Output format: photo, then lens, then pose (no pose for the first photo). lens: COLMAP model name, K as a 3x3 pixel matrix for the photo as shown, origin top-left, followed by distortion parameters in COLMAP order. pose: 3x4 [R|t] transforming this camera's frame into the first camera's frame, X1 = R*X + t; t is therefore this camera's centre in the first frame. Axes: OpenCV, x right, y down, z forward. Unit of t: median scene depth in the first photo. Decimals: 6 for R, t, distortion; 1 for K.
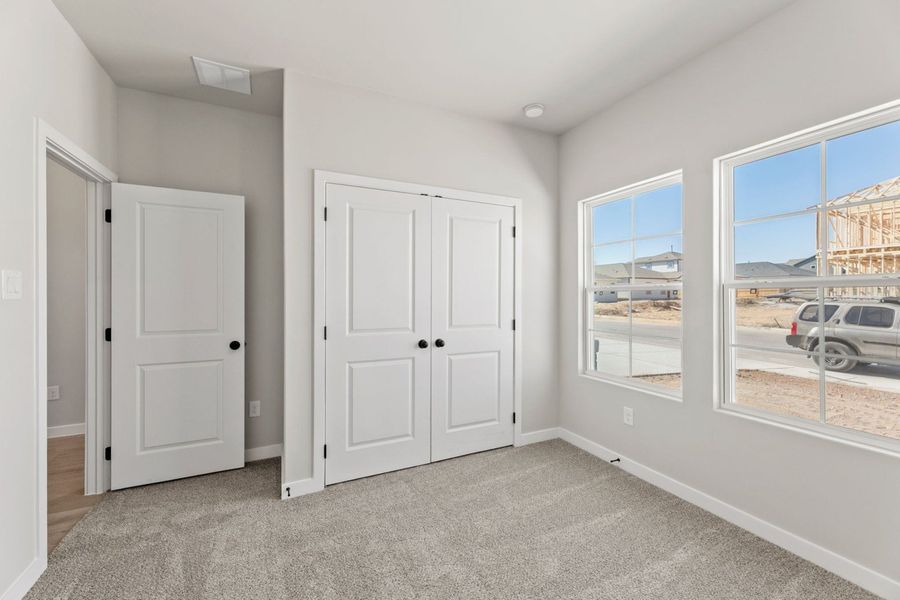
lens RADIAL K [[361.0, 0, 447.7], [0, 361.0, 303.6], [0, 0, 1]] dist [0.003453, 0.001070]
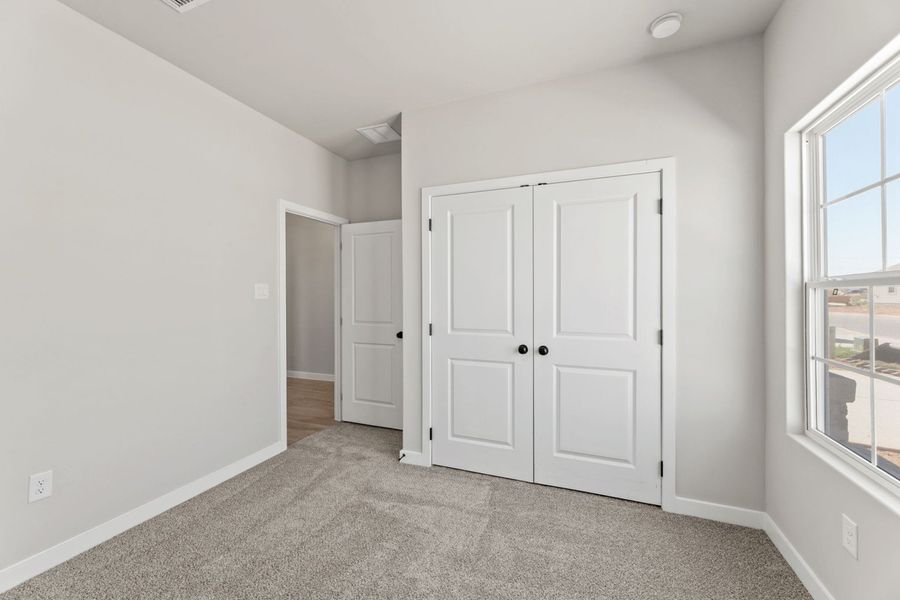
lens RADIAL K [[361.0, 0, 448.5], [0, 361.0, 304.1], [0, 0, 1]] dist [0.003453, 0.001070]
pose [[0.684032, 0.013611, -0.729325, 0.471479], [-0.015431, 0.999872, 0.004187, -0.003627], [0.729289, 0.008390, 0.684154, 0.236297]]
